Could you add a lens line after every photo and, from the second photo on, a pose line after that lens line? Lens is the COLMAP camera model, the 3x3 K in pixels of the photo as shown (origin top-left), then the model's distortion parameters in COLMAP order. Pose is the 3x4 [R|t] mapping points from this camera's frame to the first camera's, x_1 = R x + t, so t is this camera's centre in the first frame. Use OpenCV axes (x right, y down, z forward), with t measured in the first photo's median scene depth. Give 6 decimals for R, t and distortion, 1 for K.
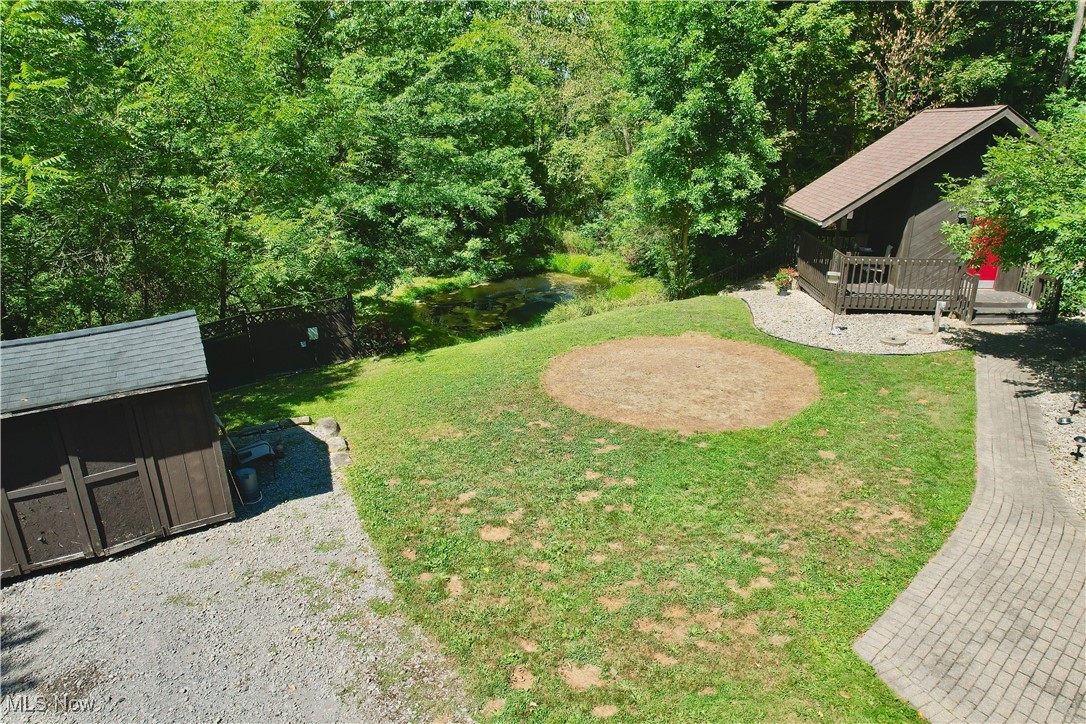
lens RADIAL K [[691.5, 0, 546.2], [0, 691.5, 360.9], [0, 0, 1]] dist [-0.077465, 0.072155]
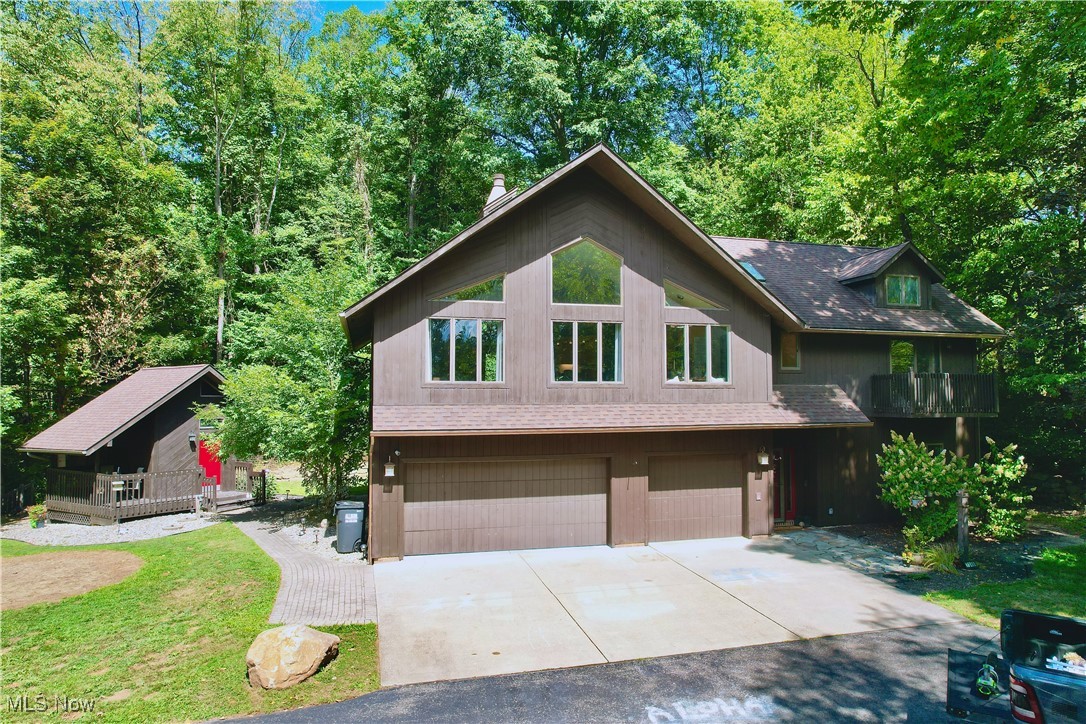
lens RADIAL K [[691.5, 0, 546.2], [0, 691.5, 360.9], [0, 0, 1]] dist [-0.077465, 0.072155]
pose [[0.441143, 0.052478, 0.895901, -0.317523], [0.300456, 0.932042, -0.202541, 0.134611], [-0.845647, 0.358529, 0.395397, -0.209701]]
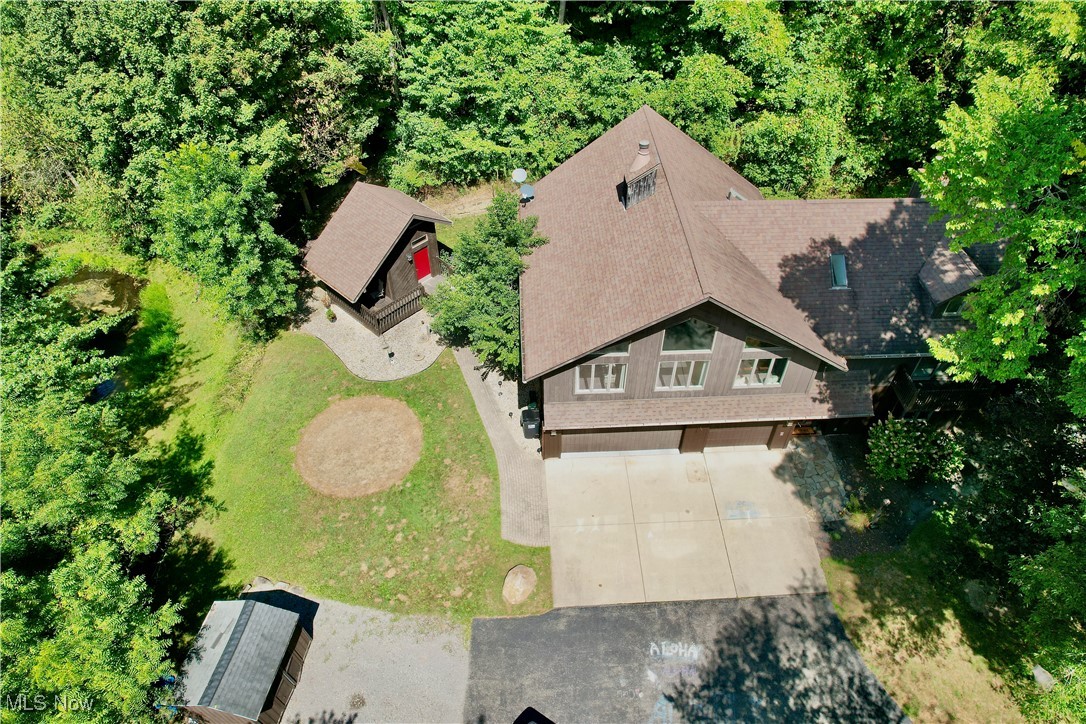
lens RADIAL K [[692.6, 0, 548.6], [0, 692.6, 347.5], [0, 0, 1]] dist [-0.080811, 0.036904]
pose [[0.617049, -0.541530, 0.570961, -0.399223], [0.257873, 0.824646, 0.503449, -0.910343], [-0.743473, -0.163417, 0.648492, -0.606317]]
